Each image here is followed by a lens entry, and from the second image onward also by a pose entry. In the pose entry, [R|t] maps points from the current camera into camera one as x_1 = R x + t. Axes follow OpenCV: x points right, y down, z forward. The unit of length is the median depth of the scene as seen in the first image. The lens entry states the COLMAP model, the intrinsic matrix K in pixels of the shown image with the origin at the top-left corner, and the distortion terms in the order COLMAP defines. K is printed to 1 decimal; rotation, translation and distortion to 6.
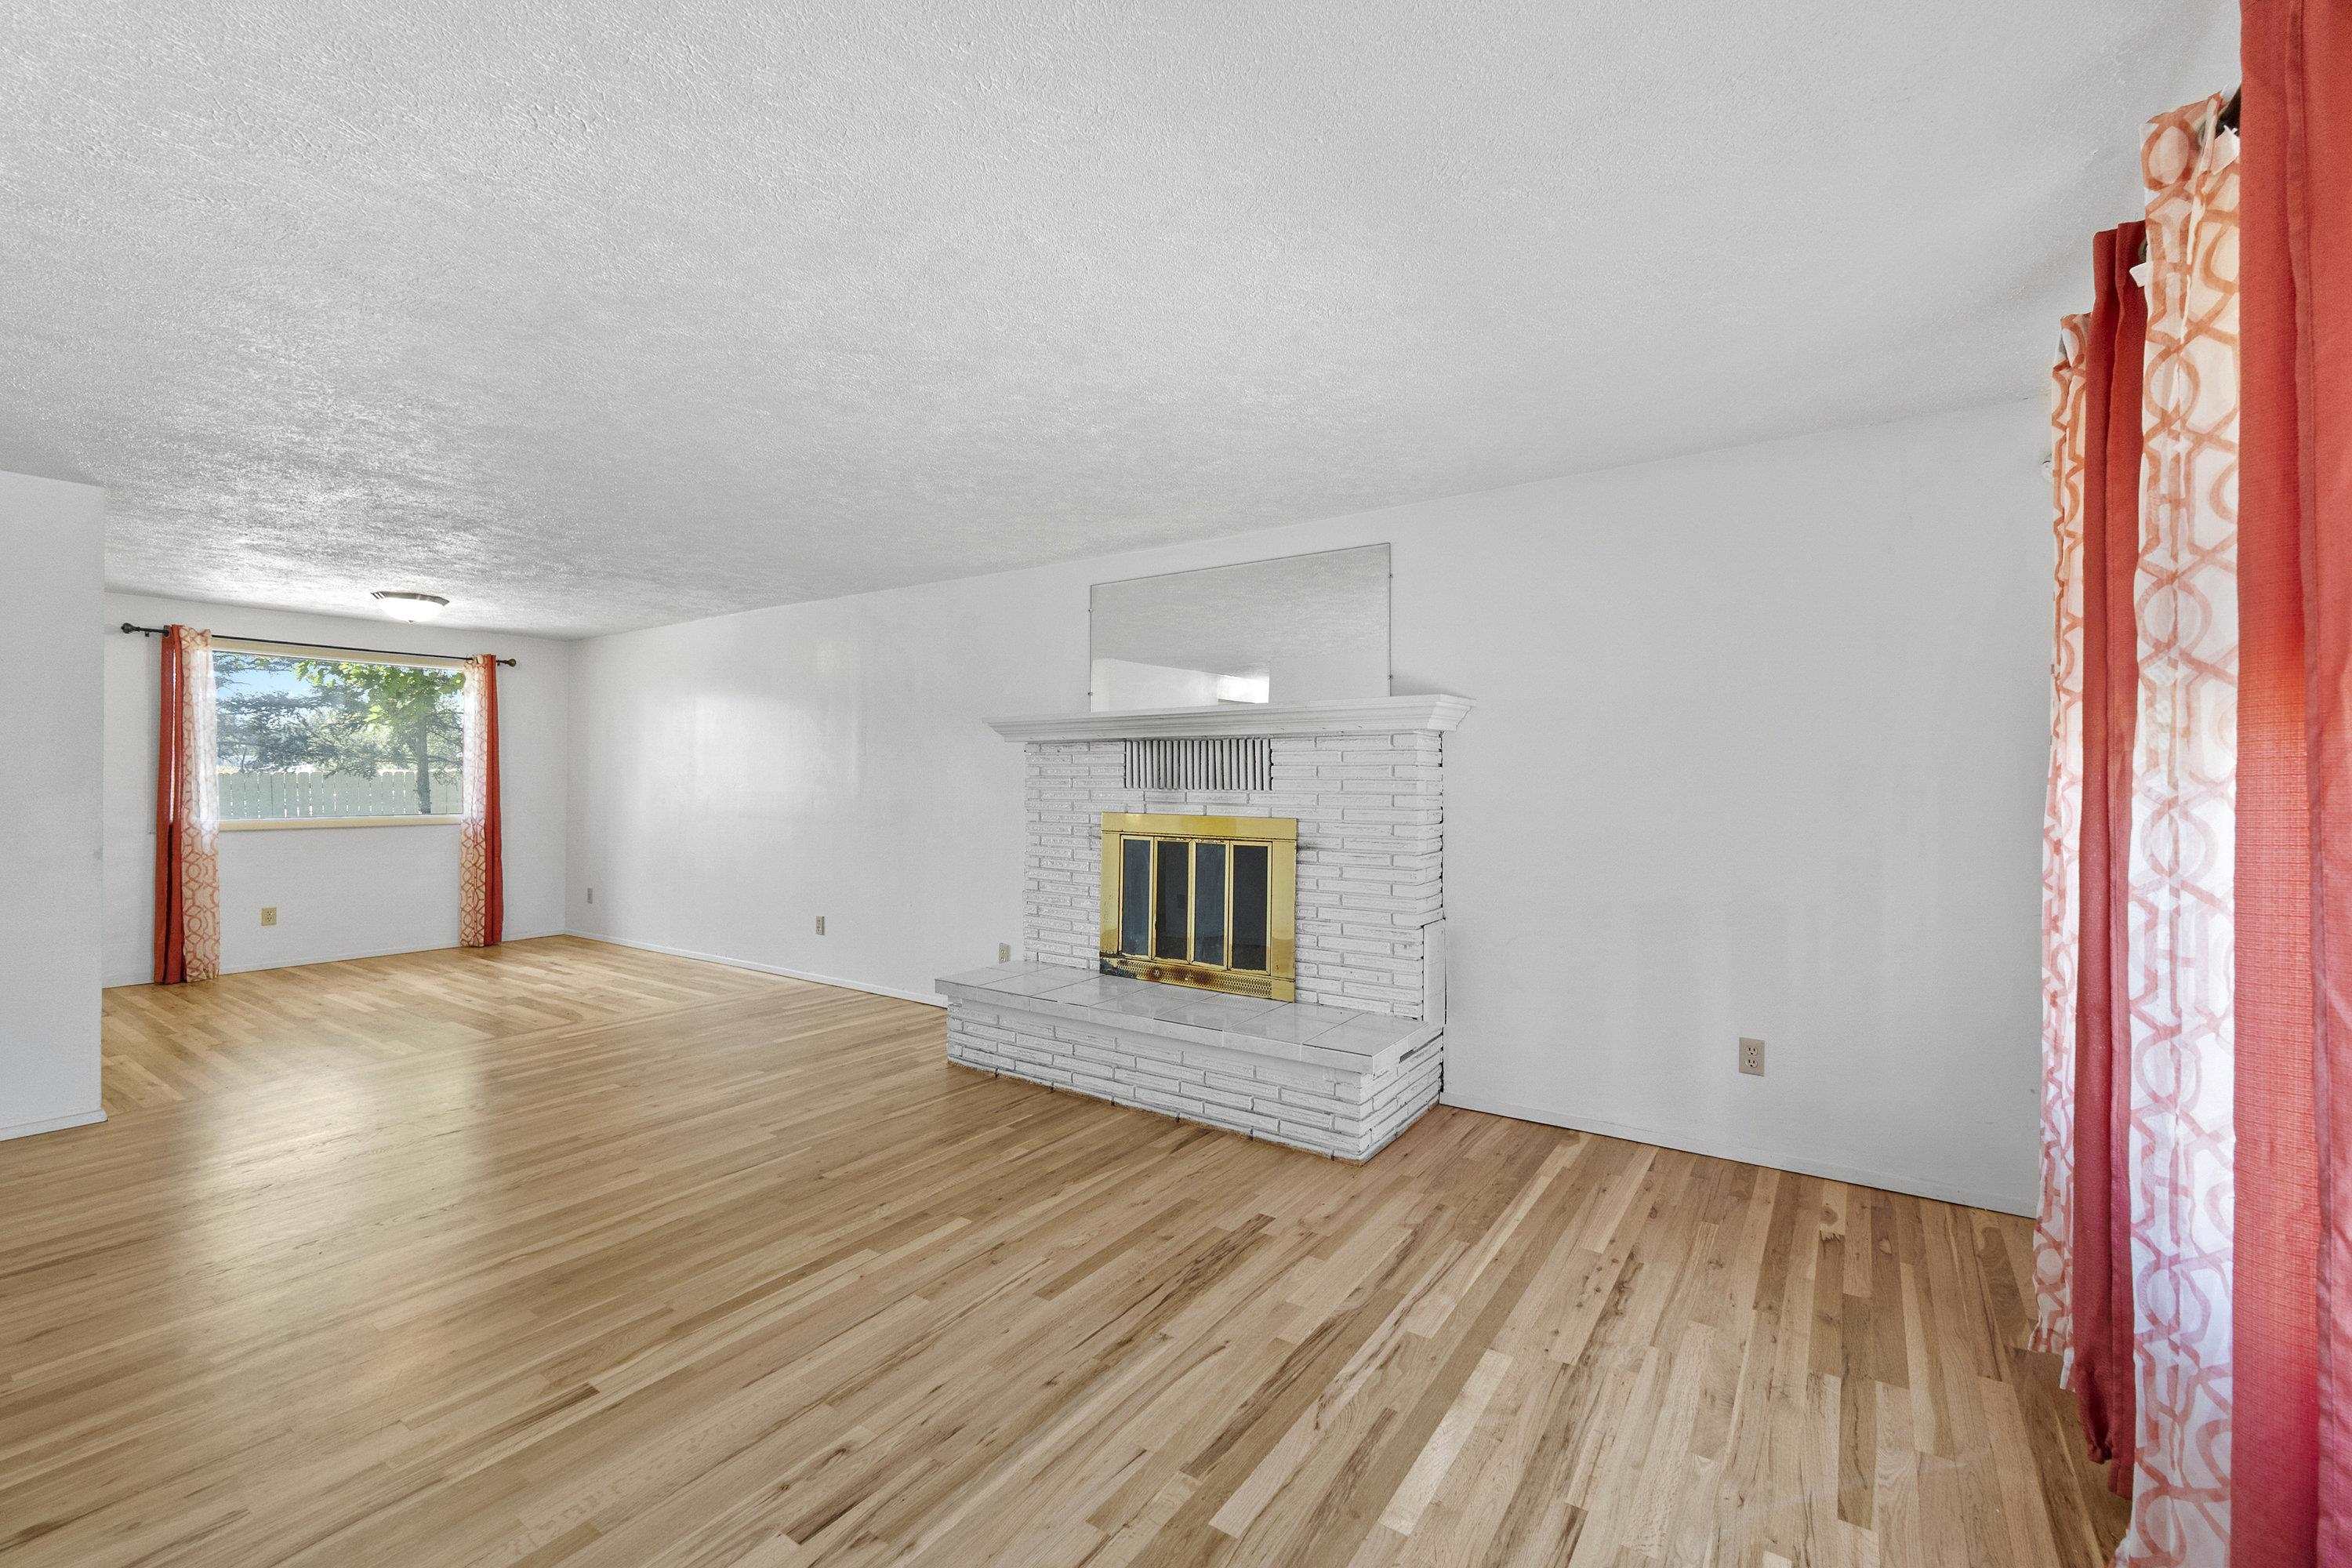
lens RADIAL K [[991.8, 0, 1187.8], [0, 991.8, 774.8], [0, 0, 1]] dist [0.000050, 0.000159]
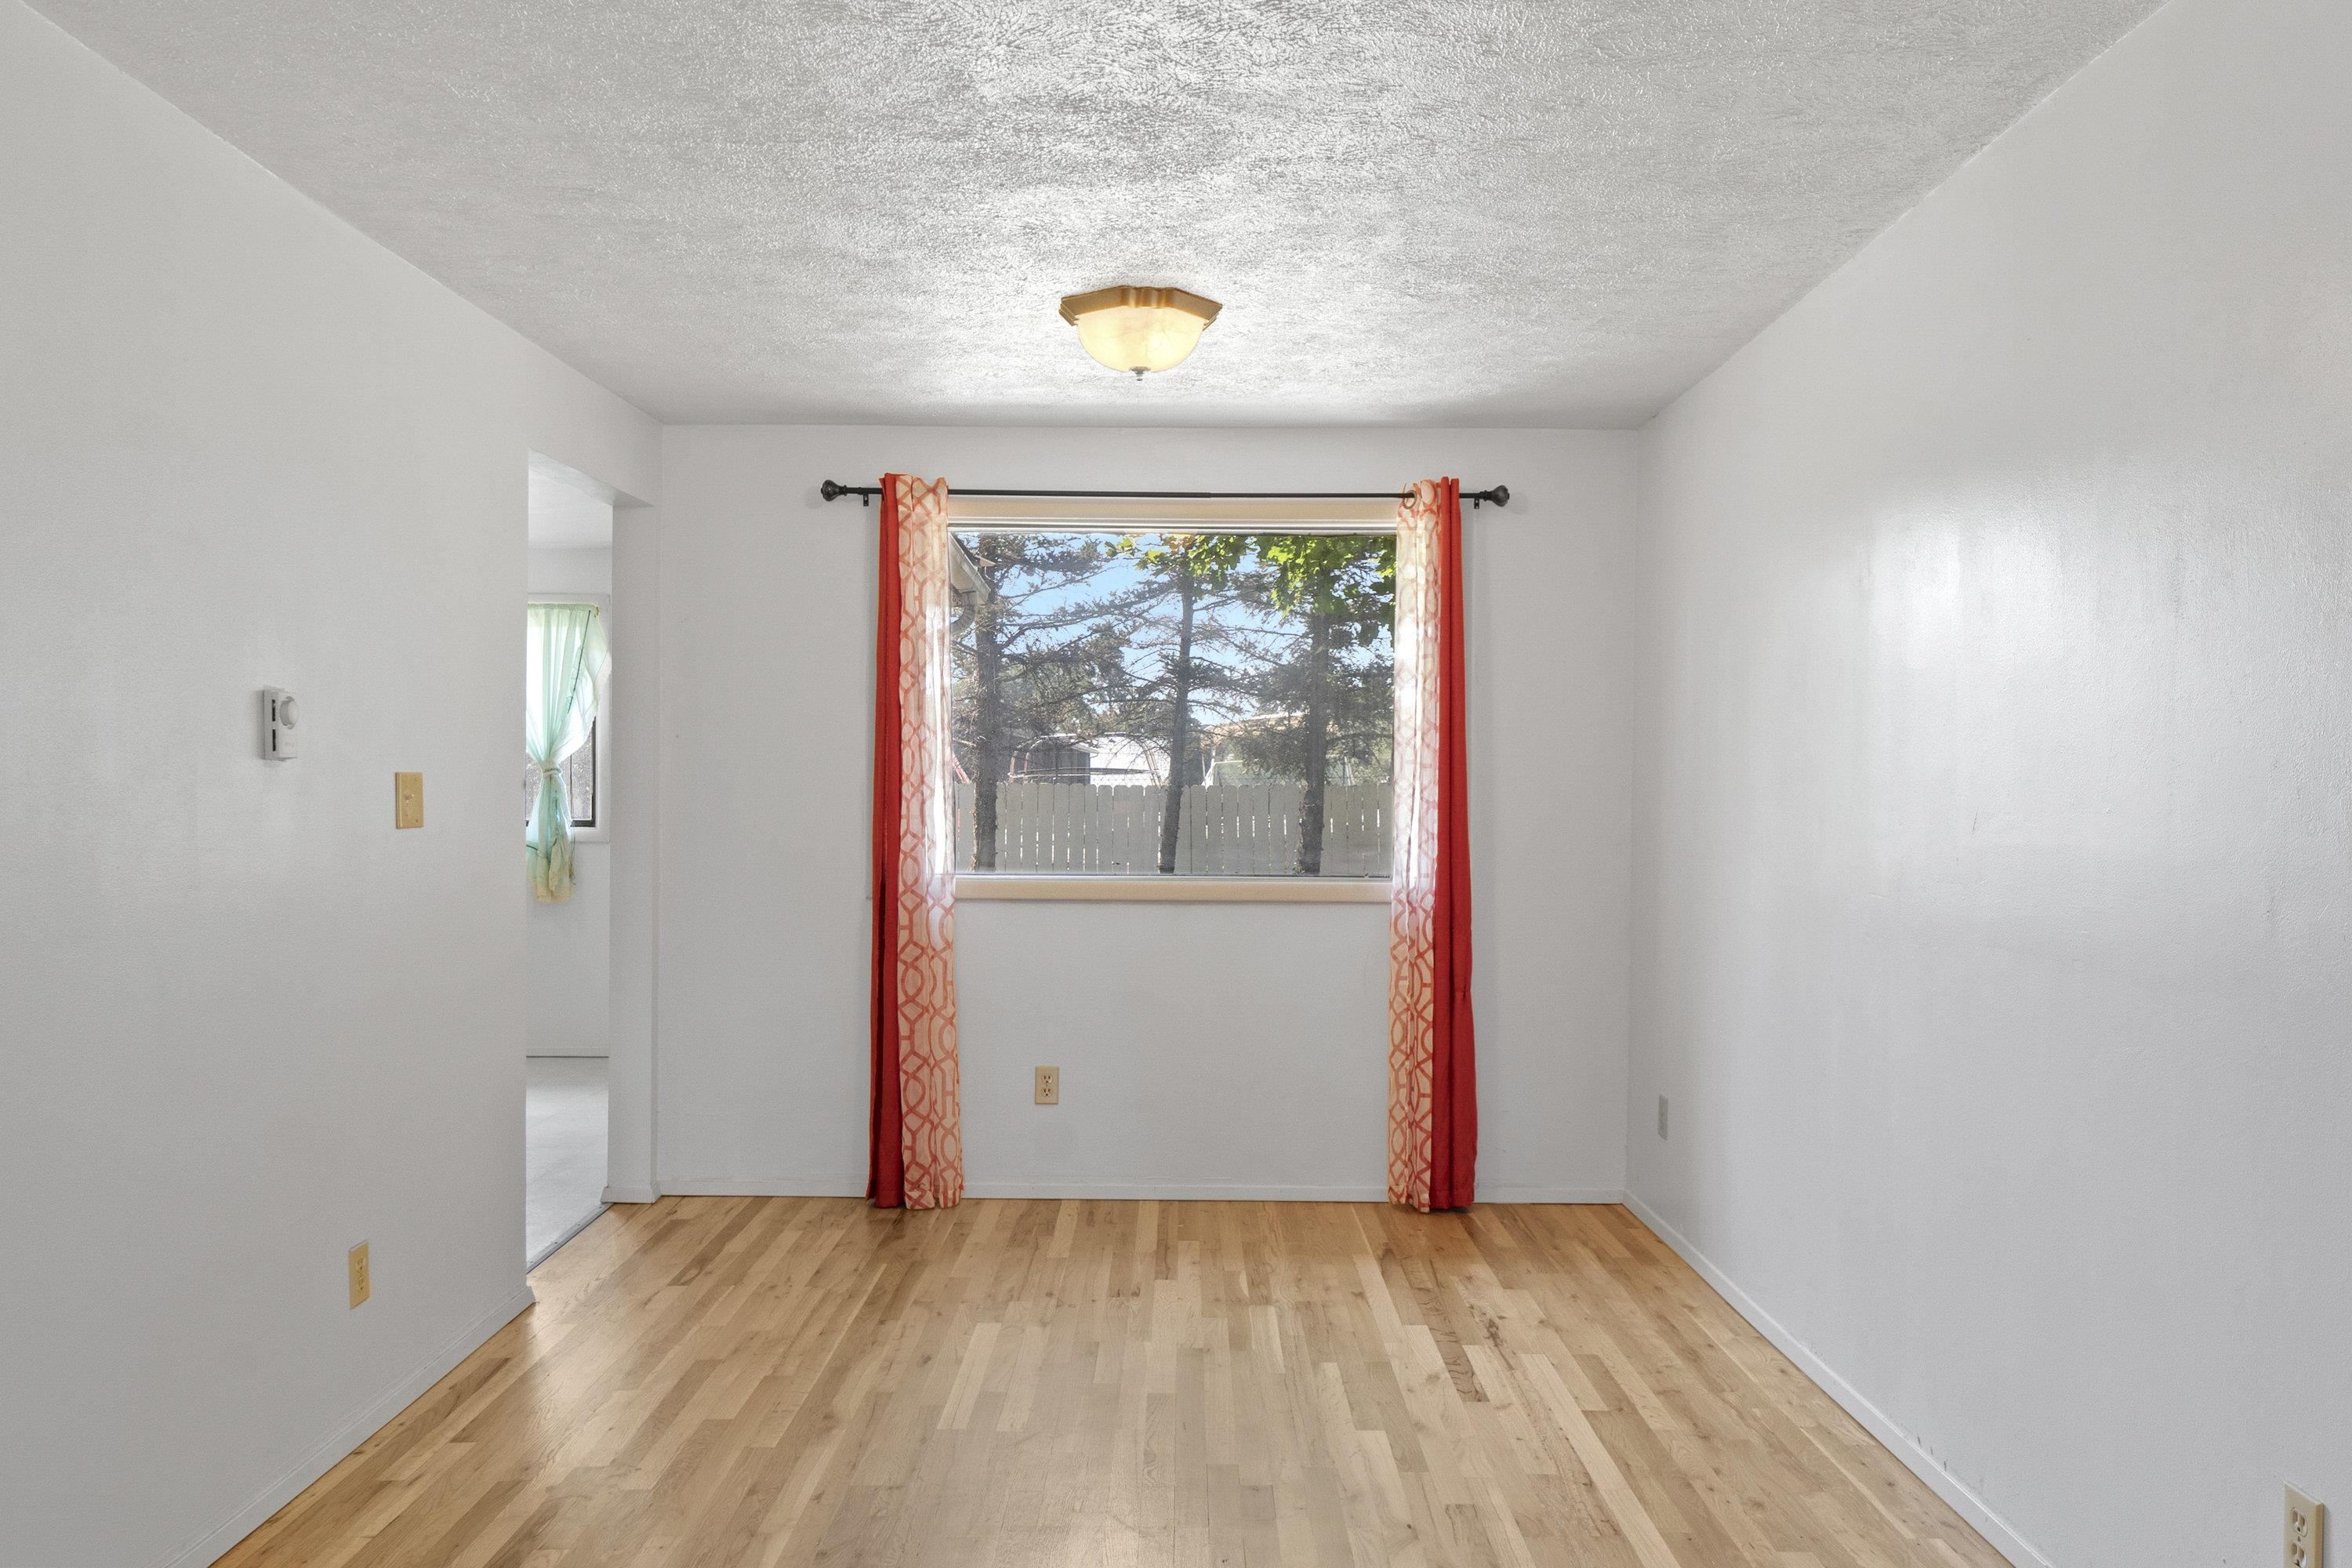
lens RADIAL K [[1808.9, 0, 1177.6], [0, 1808.9, 795.1], [0, 0, 1]] dist [0.053493, -0.000050]
pose [[0.559680, 0.005665, -0.828689, -0.280299], [-0.003550, 0.999984, 0.004439, 0.002871], [0.828701, 0.000457, 0.559691, 0.860338]]
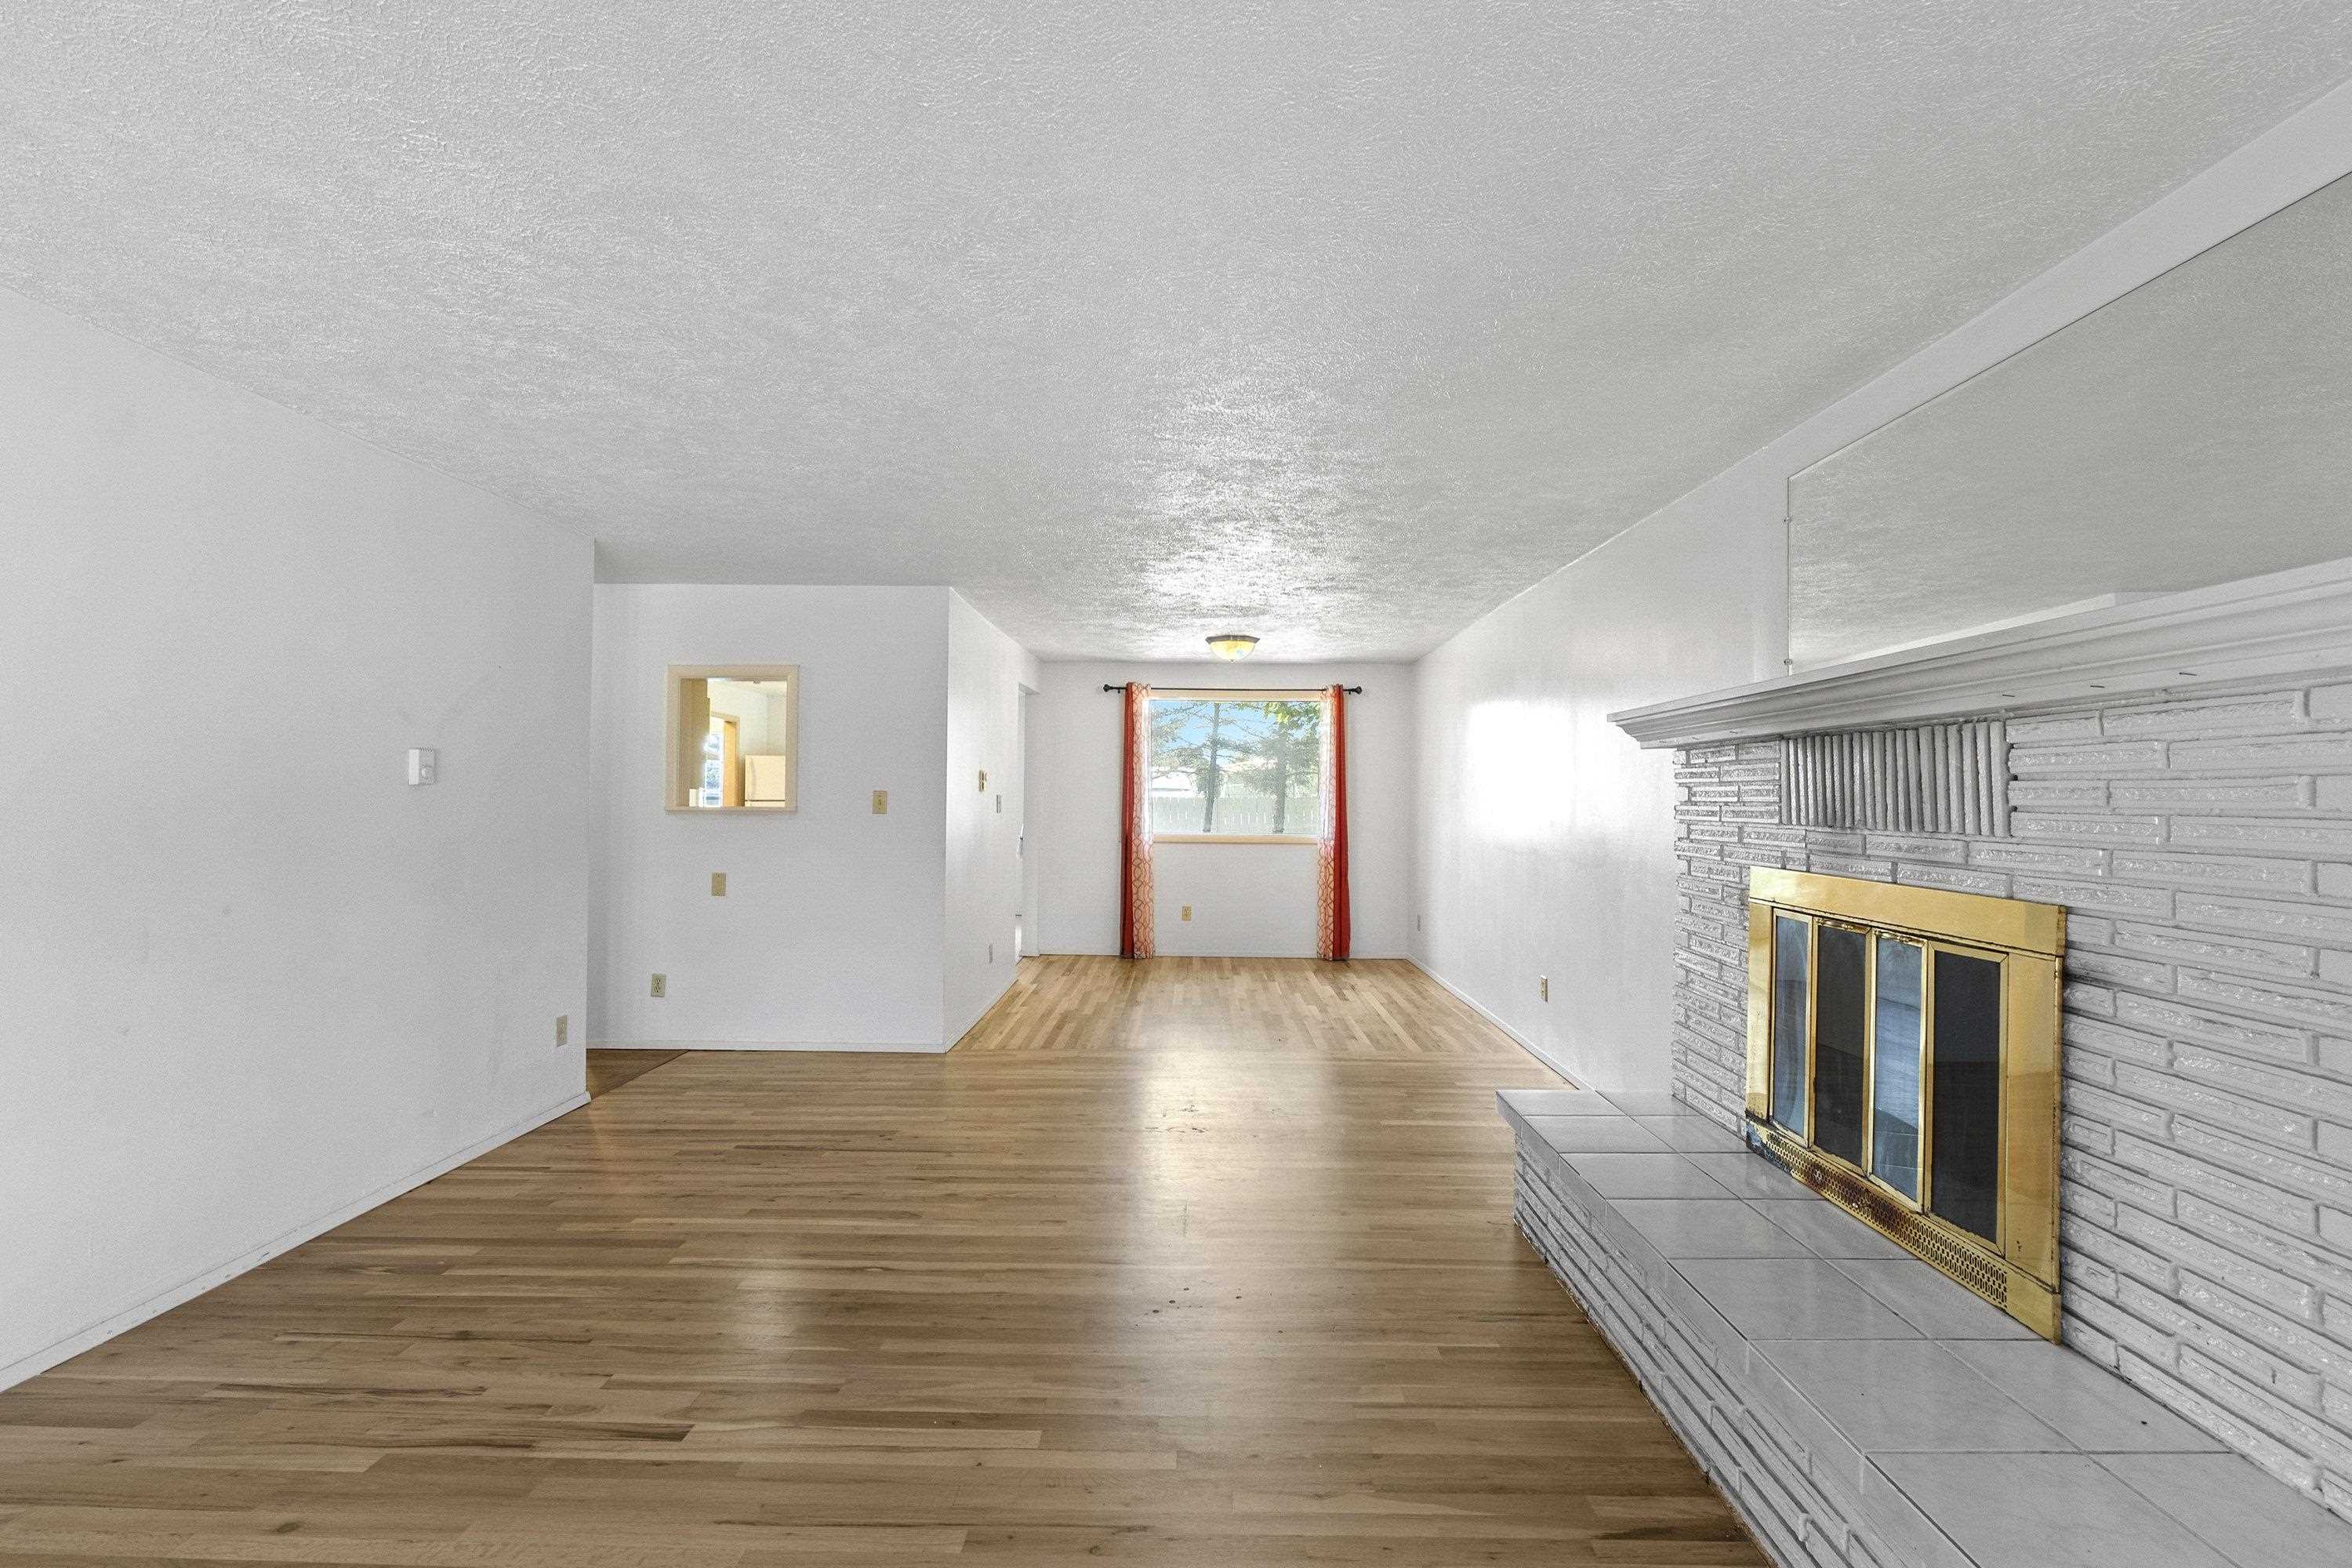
lens RADIAL K [[1064.6, 0, 1175.4], [0, 1064.6, 777.8], [0, 0, 1]] dist [-0.010022, 0.001190]
pose [[0.545692, -0.013767, -0.837873, 0.255600], [-0.003735, 0.999815, -0.018860, 0.000080], [0.837977, 0.013421, 0.545540, 0.401471]]
